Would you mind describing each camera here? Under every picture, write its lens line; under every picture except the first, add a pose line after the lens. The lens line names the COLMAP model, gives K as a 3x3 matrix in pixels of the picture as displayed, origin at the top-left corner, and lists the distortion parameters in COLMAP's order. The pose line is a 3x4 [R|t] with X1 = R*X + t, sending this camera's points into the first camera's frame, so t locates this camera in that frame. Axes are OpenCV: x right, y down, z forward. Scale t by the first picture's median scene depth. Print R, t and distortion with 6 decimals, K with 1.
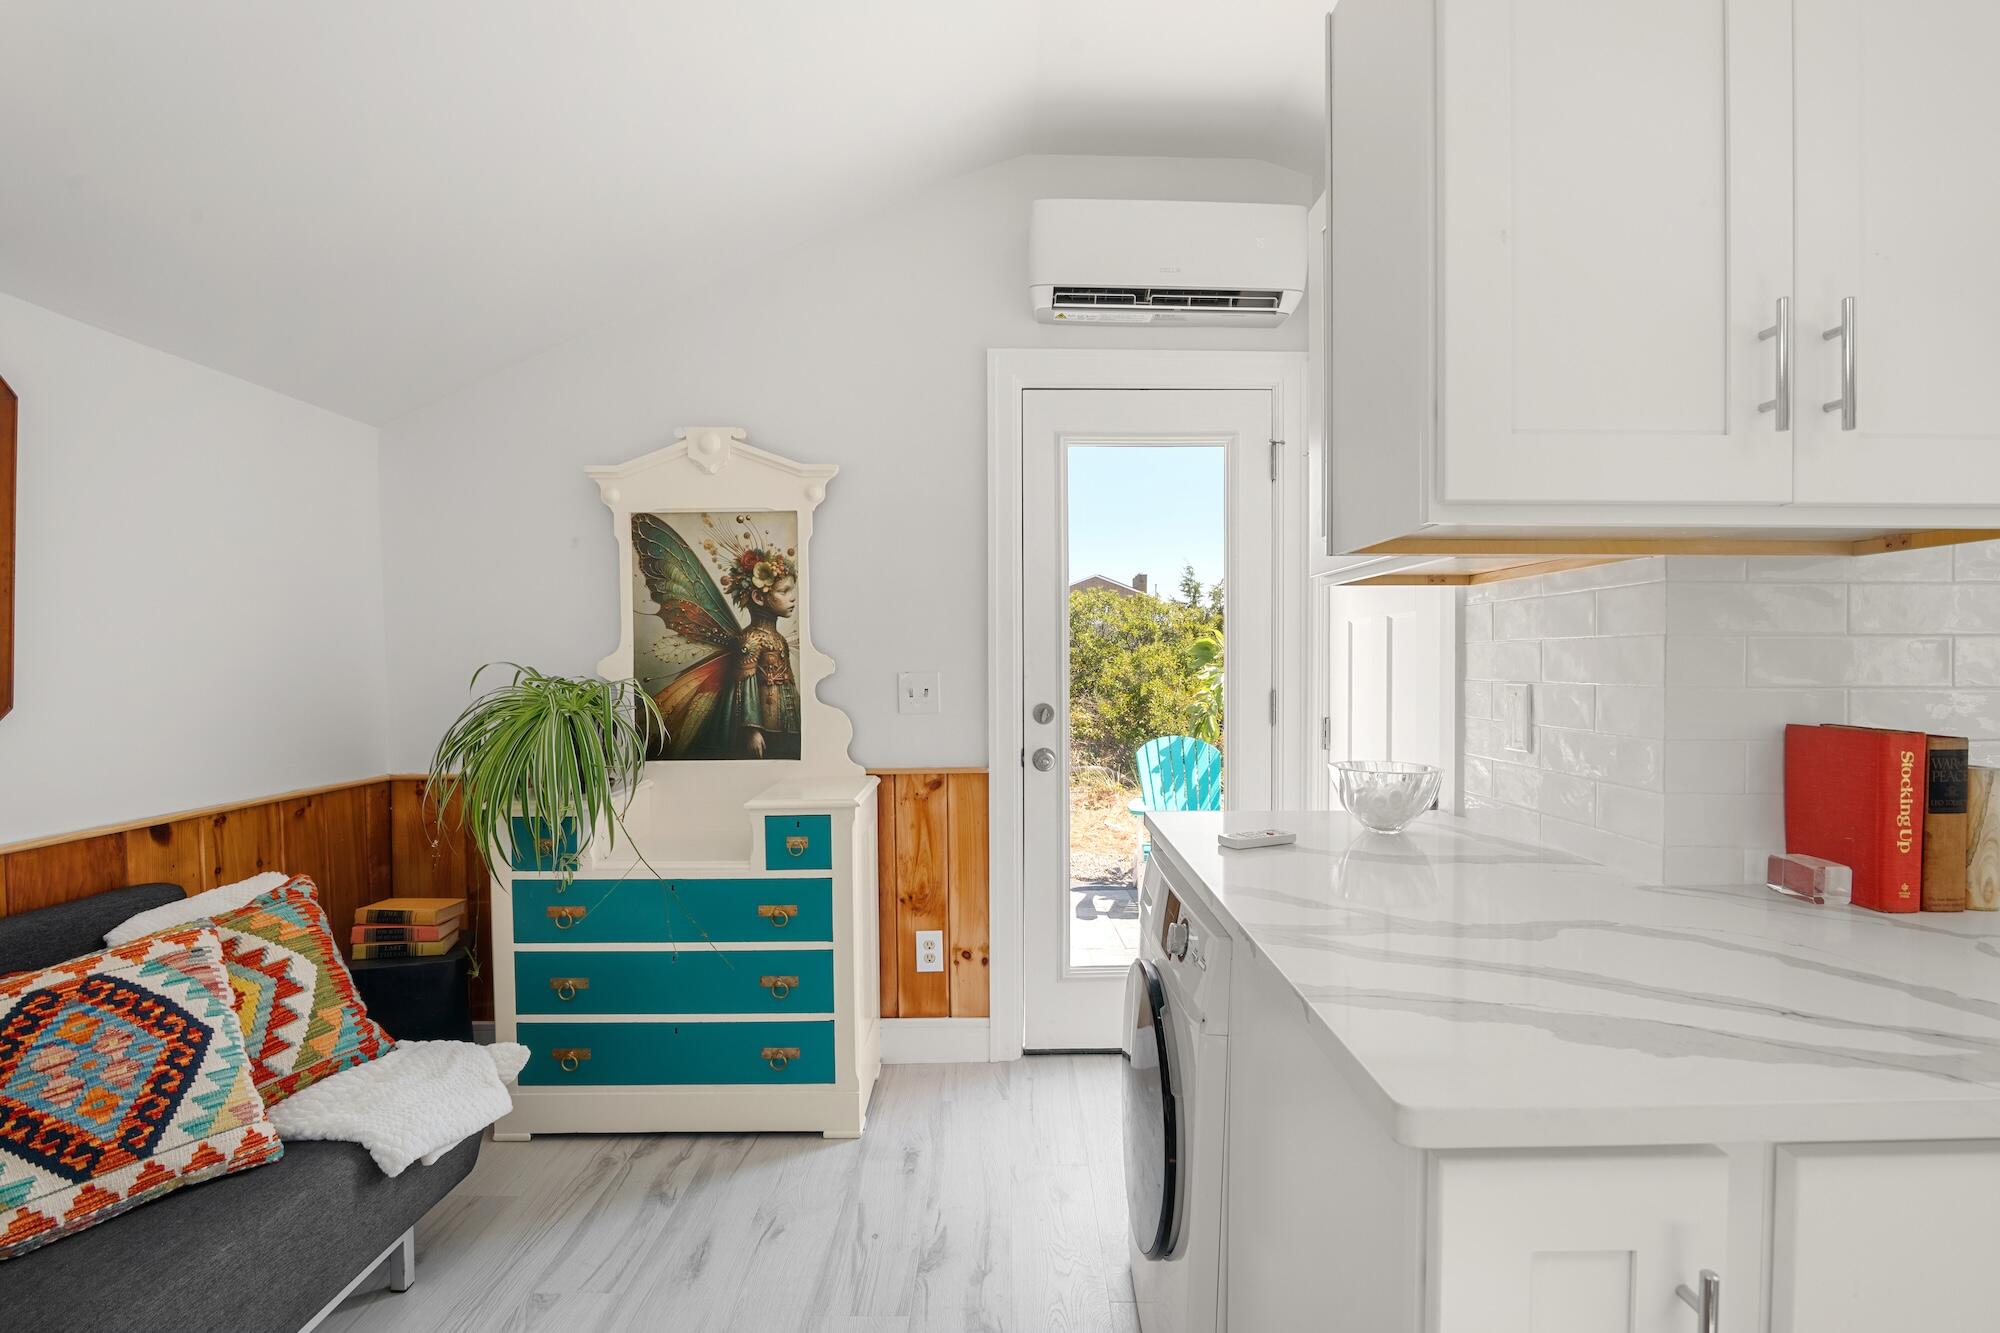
lens RADIAL K [[920.9, 0, 997.7], [0, 920.9, 674.6], [0, 0, 1]] dist [-0.019986, 0.001710]
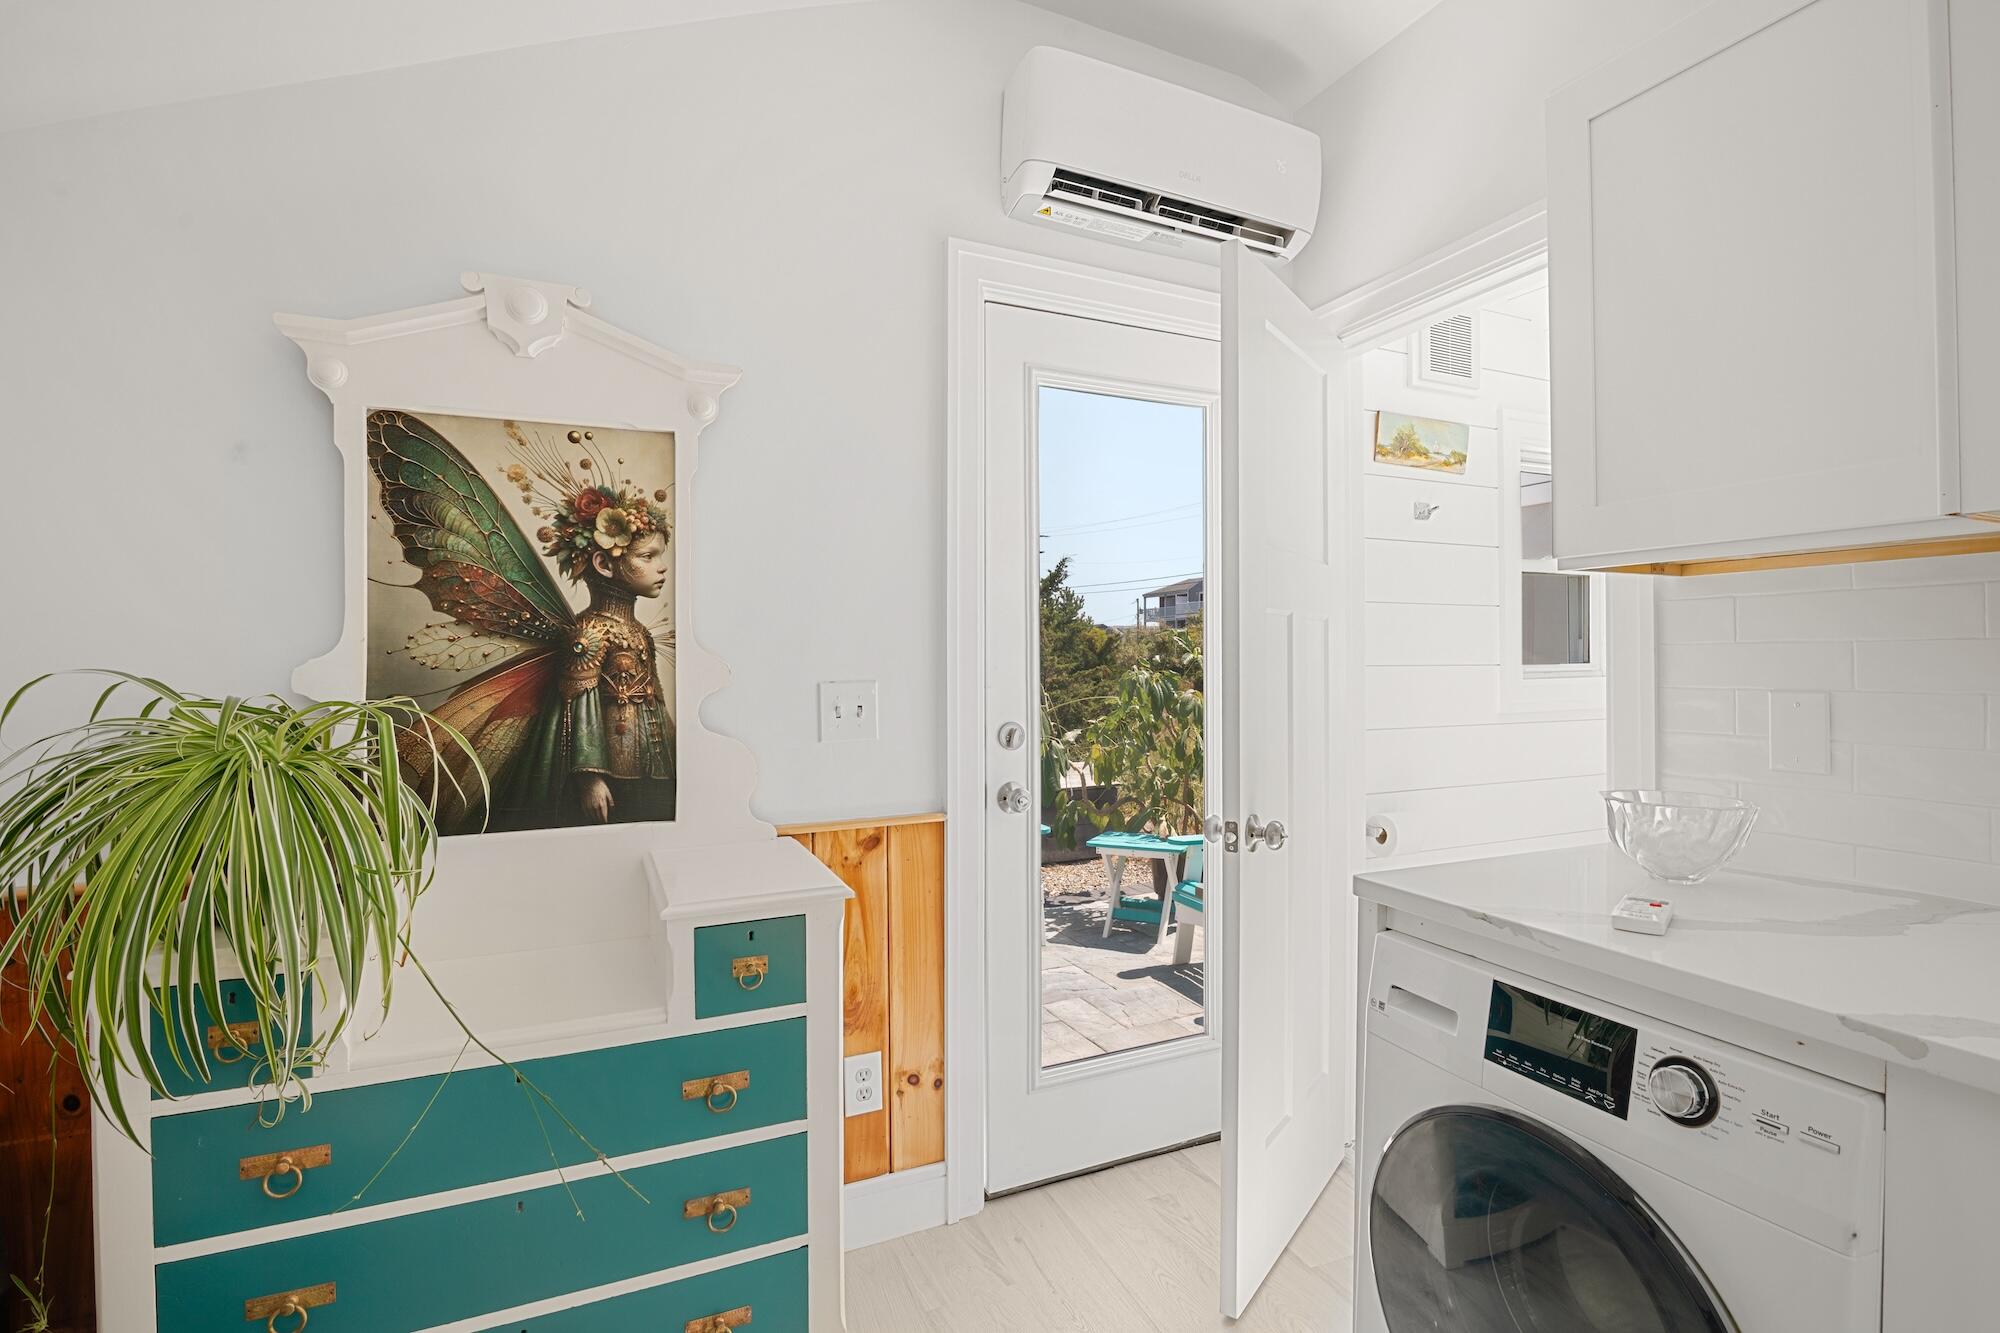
lens RADIAL K [[934.2, 0, 1003.4], [0, 934.2, 655.0], [0, 0, 1]] dist [-0.020346, 0.000419]
pose [[0.914097, 0.002841, 0.405485, -0.312647], [0.007263, 0.999700, -0.023378, -0.006481], [-0.405430, 0.024314, 0.913803, 0.366022]]
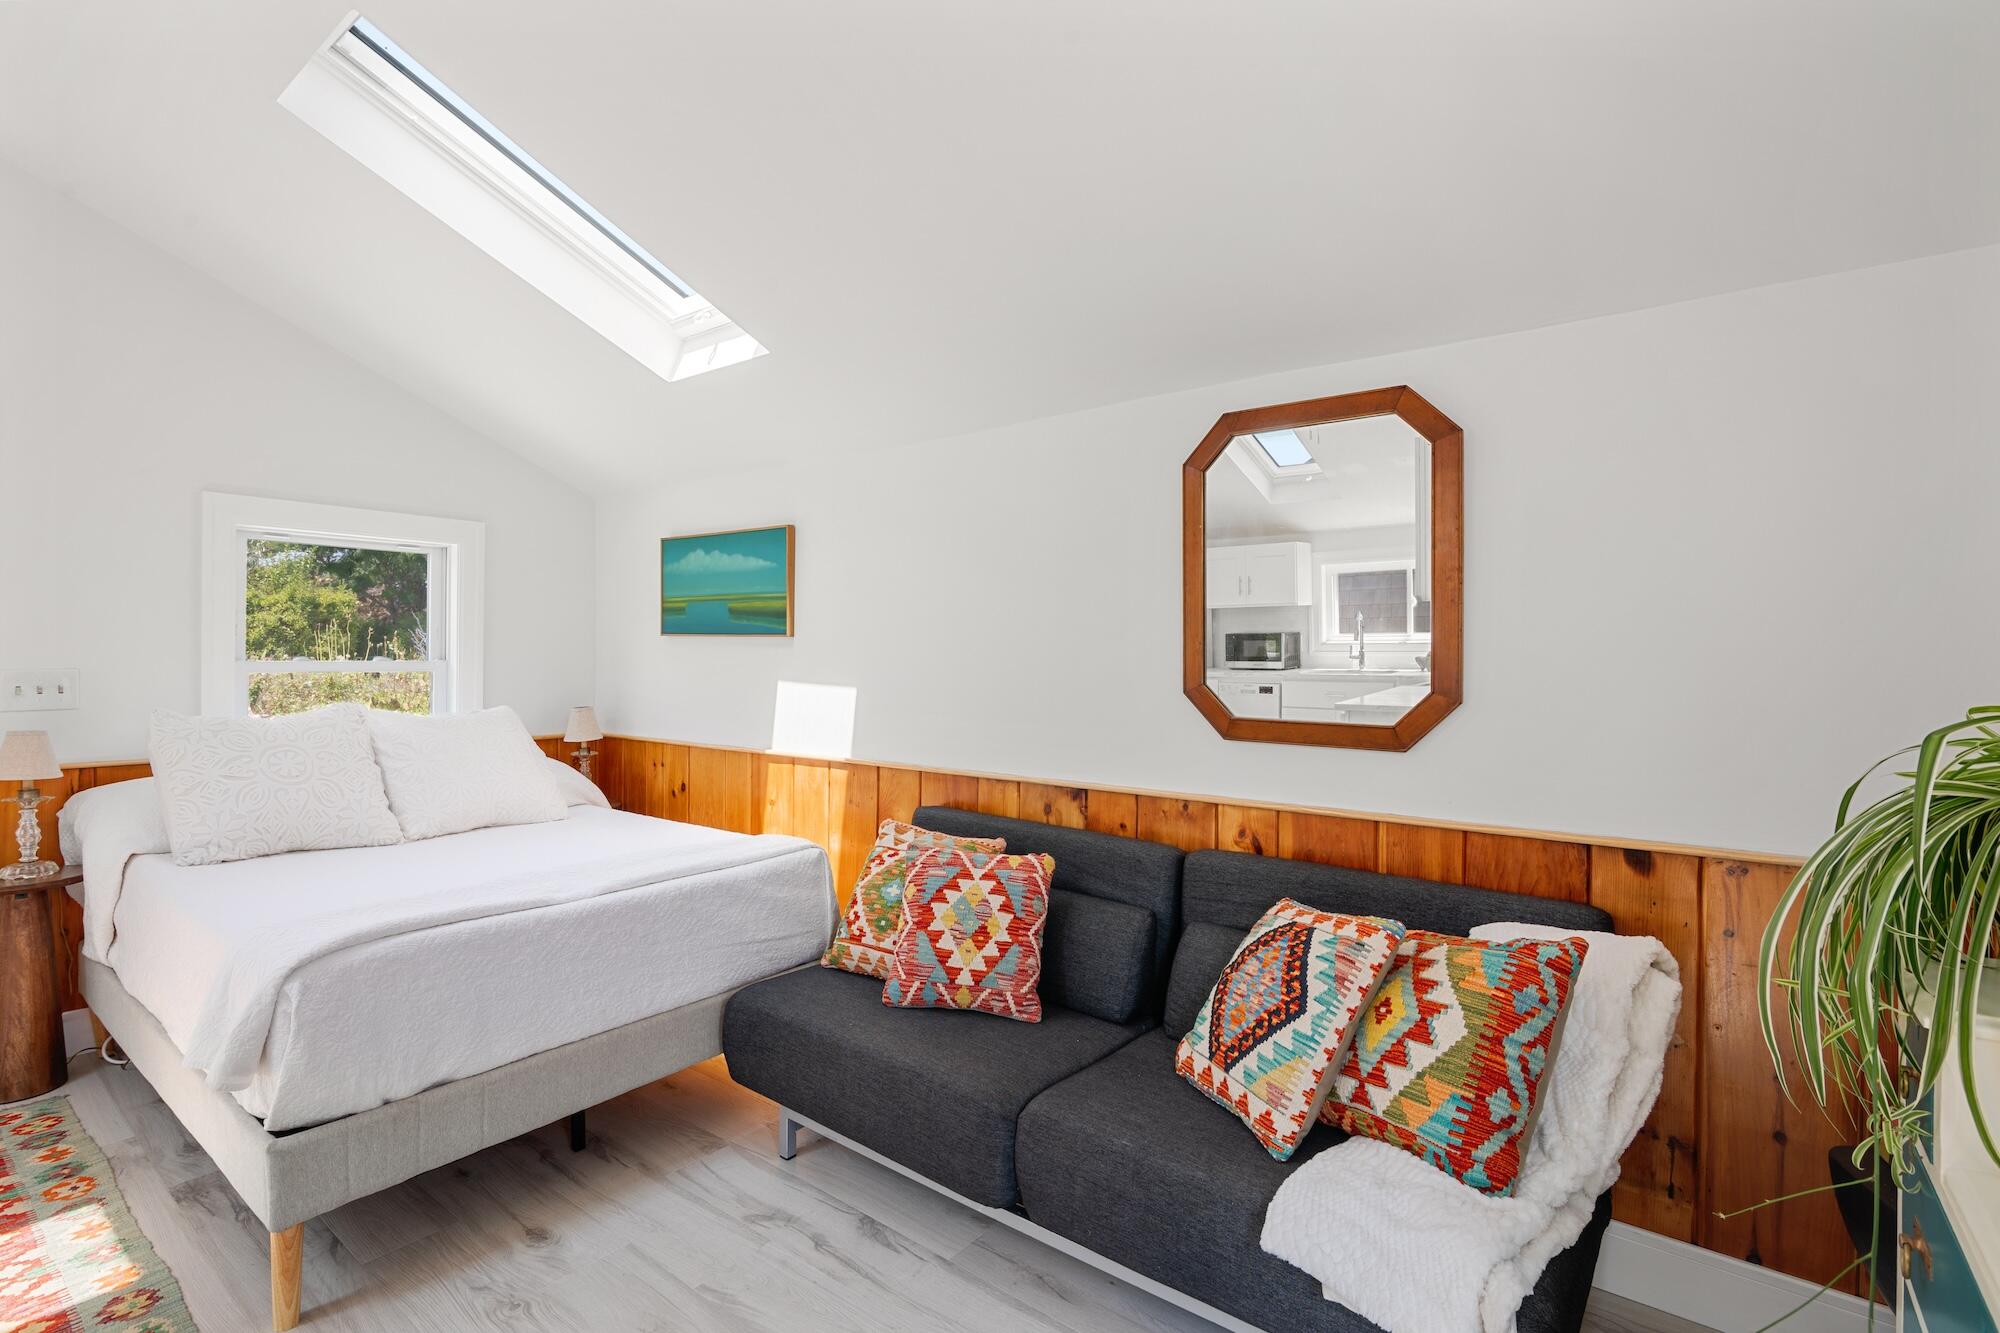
lens RADIAL K [[936.3, 0, 1003.7], [0, 936.3, 657.0], [0, 0, 1]] dist [-0.016519, 0.000217]
pose [[-0.606567, -0.002673, -0.795028, 0.137121], [-0.018202, 0.999779, 0.010526, -0.016409], [0.794824, 0.020855, -0.606481, 0.905985]]
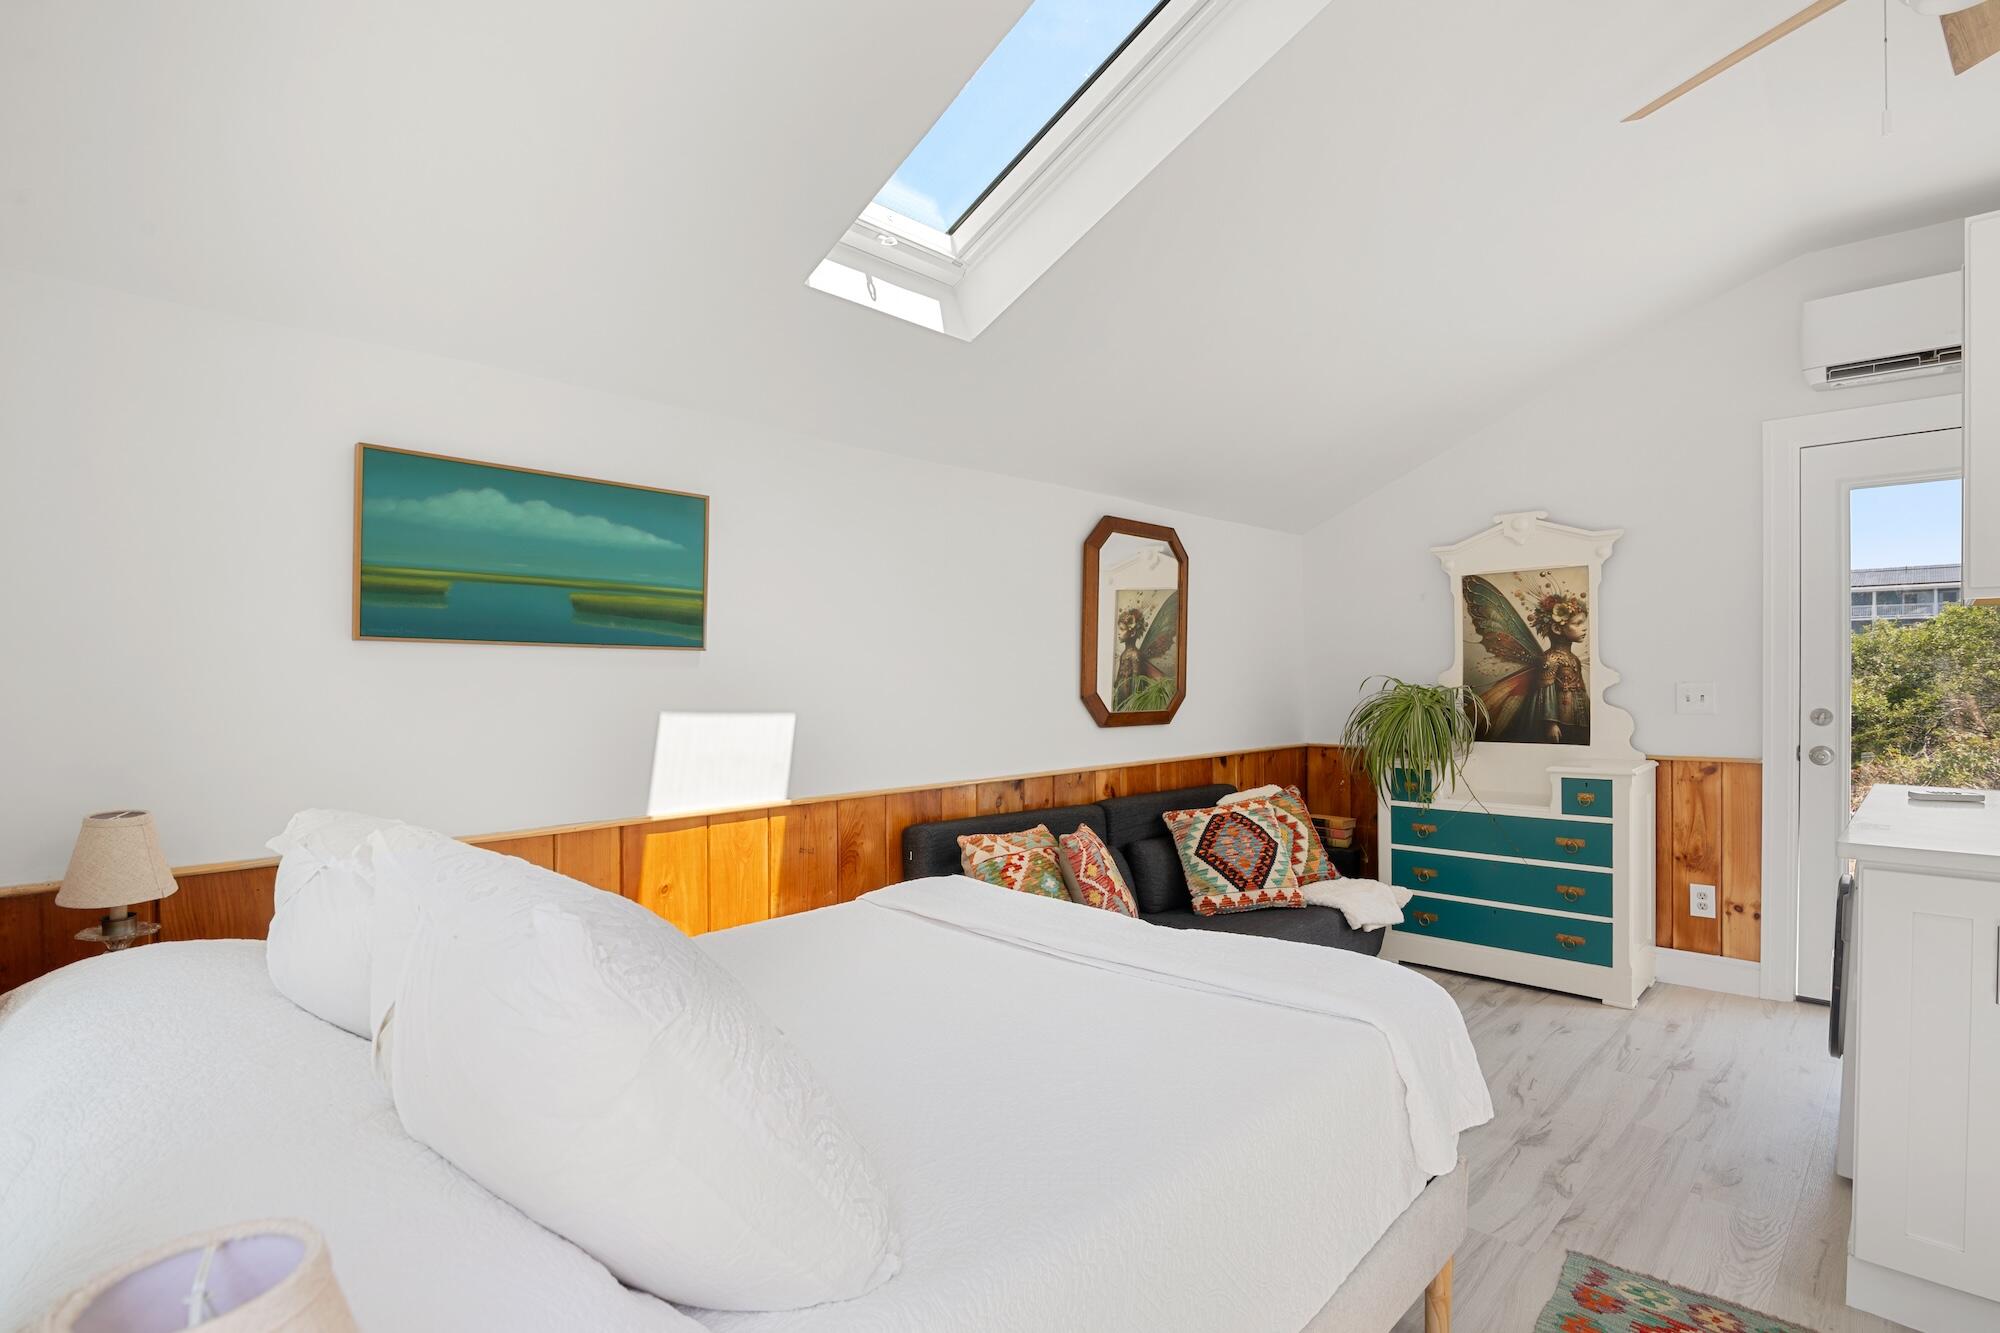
lens RADIAL K [[942.2, 0, 1001.9], [0, 942.2, 691.9], [0, 0, 1]] dist [-0.018668, 0.000951]
pose [[0.711635, 0.008743, -0.702495, 0.165919], [-0.006346, 0.999962, 0.006016, 0.011034], [0.702520, 0.000177, 0.711664, -0.717141]]
